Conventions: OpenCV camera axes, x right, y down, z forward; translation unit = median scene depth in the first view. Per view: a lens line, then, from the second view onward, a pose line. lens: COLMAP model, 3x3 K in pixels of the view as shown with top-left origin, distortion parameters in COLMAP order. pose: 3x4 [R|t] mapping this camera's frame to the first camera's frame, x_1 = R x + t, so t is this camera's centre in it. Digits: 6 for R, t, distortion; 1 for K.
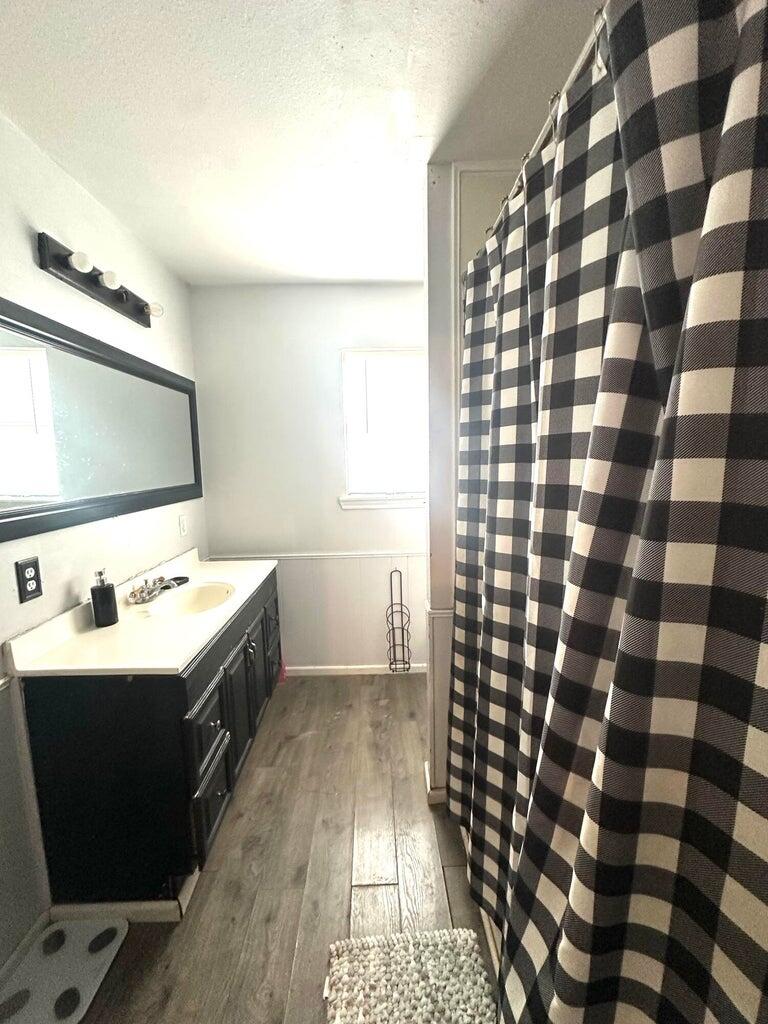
lens RADIAL K [[411.4, 0, 383.6], [0, 411.4, 514.9], [0, 0, 1]] dist [-0.000071, 0.000059]
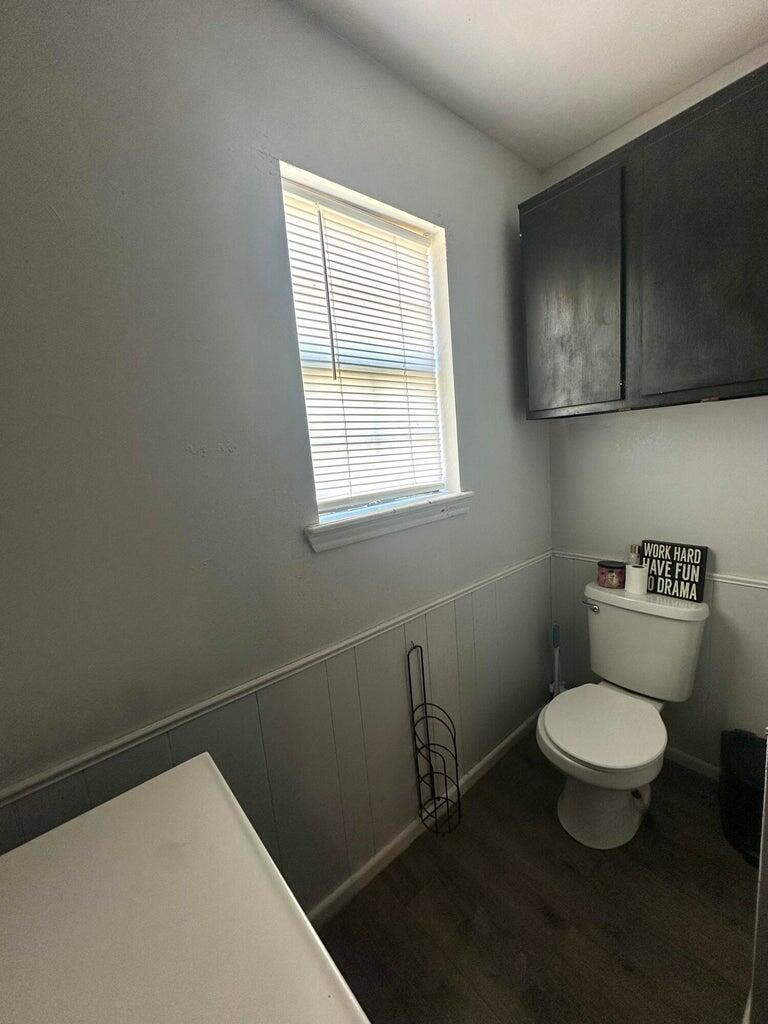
lens RADIAL K [[411.4, 0, 384.5], [0, 411.4, 514.4], [0, 0, 1]] dist [-0.000071, 0.000059]
pose [[0.777093, -0.146838, 0.612017, -0.299267], [0.153747, 0.987232, 0.041645, -0.059273], [-0.610318, 0.061733, 0.789747, 0.608985]]
